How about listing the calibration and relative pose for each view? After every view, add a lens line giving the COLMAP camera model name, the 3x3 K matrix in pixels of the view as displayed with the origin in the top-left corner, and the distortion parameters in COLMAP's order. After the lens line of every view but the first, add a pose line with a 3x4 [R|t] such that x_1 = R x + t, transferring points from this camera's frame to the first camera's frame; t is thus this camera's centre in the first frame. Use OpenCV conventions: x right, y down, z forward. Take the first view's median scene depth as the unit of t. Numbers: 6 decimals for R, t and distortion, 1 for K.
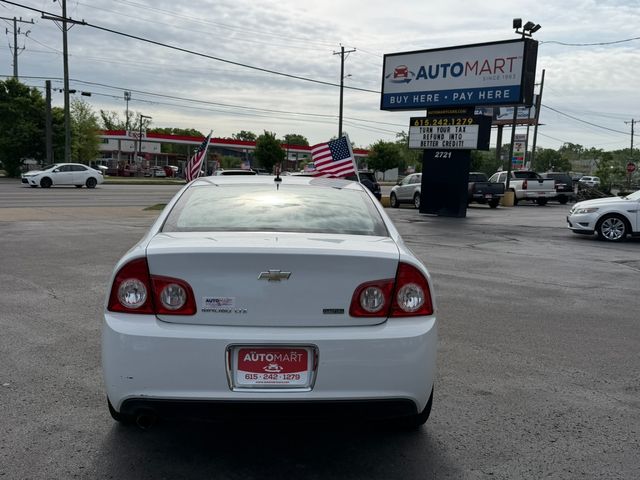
lens RADIAL K [[663.4, 0, 337.8], [0, 663.4, 242.8], [0, 0, 1]] dist [0.114569, -0.294044]
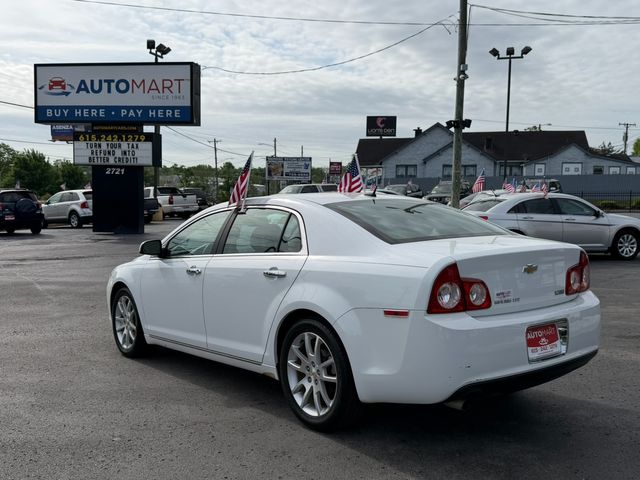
lens RADIAL K [[644.6, 0, 343.2], [0, 644.6, 242.0], [0, 0, 1]] dist [0.132953, -0.273448]
pose [[0.818850, -0.067495, 0.570026, -0.123153], [0.080030, 0.996788, 0.003062, -0.003812], [-0.568401, 0.043112, 0.821621, 0.021282]]
